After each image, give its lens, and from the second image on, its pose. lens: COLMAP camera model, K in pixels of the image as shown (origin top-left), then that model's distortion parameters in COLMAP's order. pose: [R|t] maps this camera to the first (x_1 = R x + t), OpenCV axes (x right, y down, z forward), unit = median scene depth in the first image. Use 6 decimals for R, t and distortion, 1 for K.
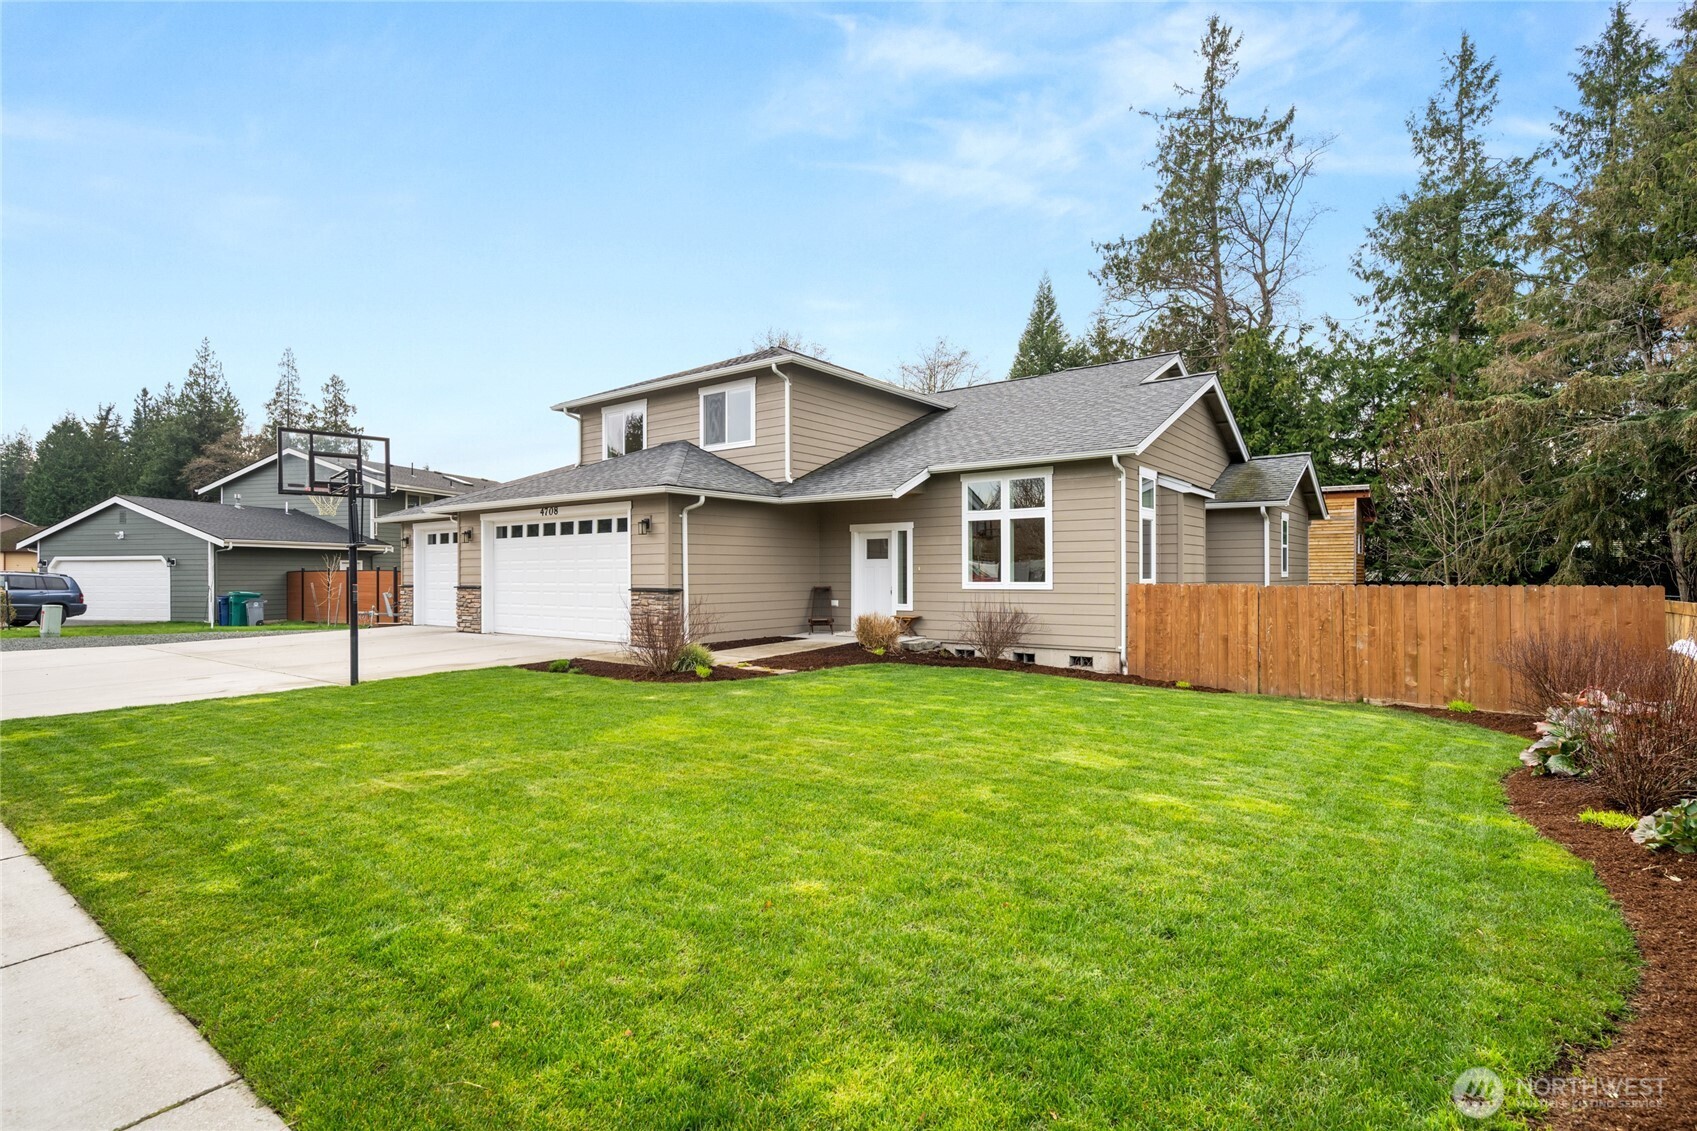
lens RADIAL K [[810.8, 0, 848.1], [0, 810.8, 570.8], [0, 0, 1]] dist [-0.001719, 0.000544]
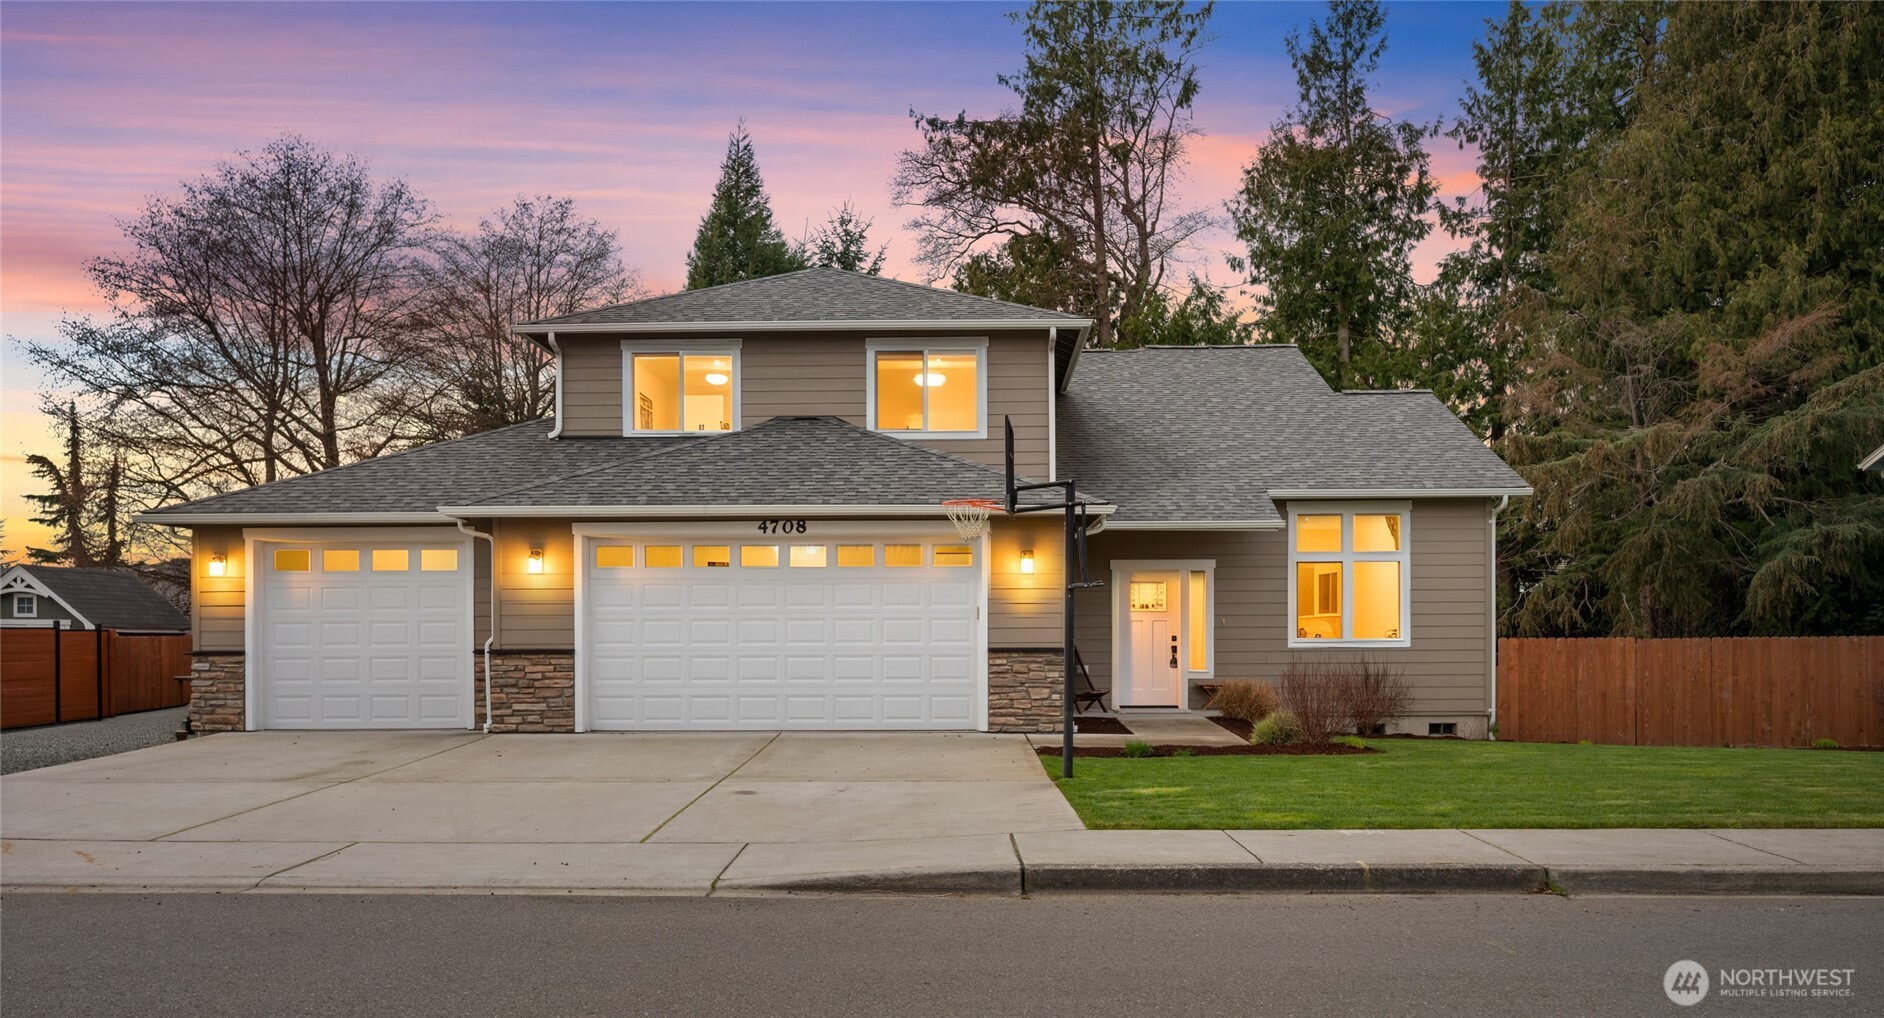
lens RADIAL K [[1592.1, 0, 947.5], [0, 1592.1, 614.2], [0, 0, 1]] dist [0.003333, -0.000726]
pose [[0.814224, 0.006920, 0.580510, -1.195567], [0.000011, 0.999929, -0.011936, 0.010371], [-0.580551, 0.009725, 0.814166, -0.081939]]
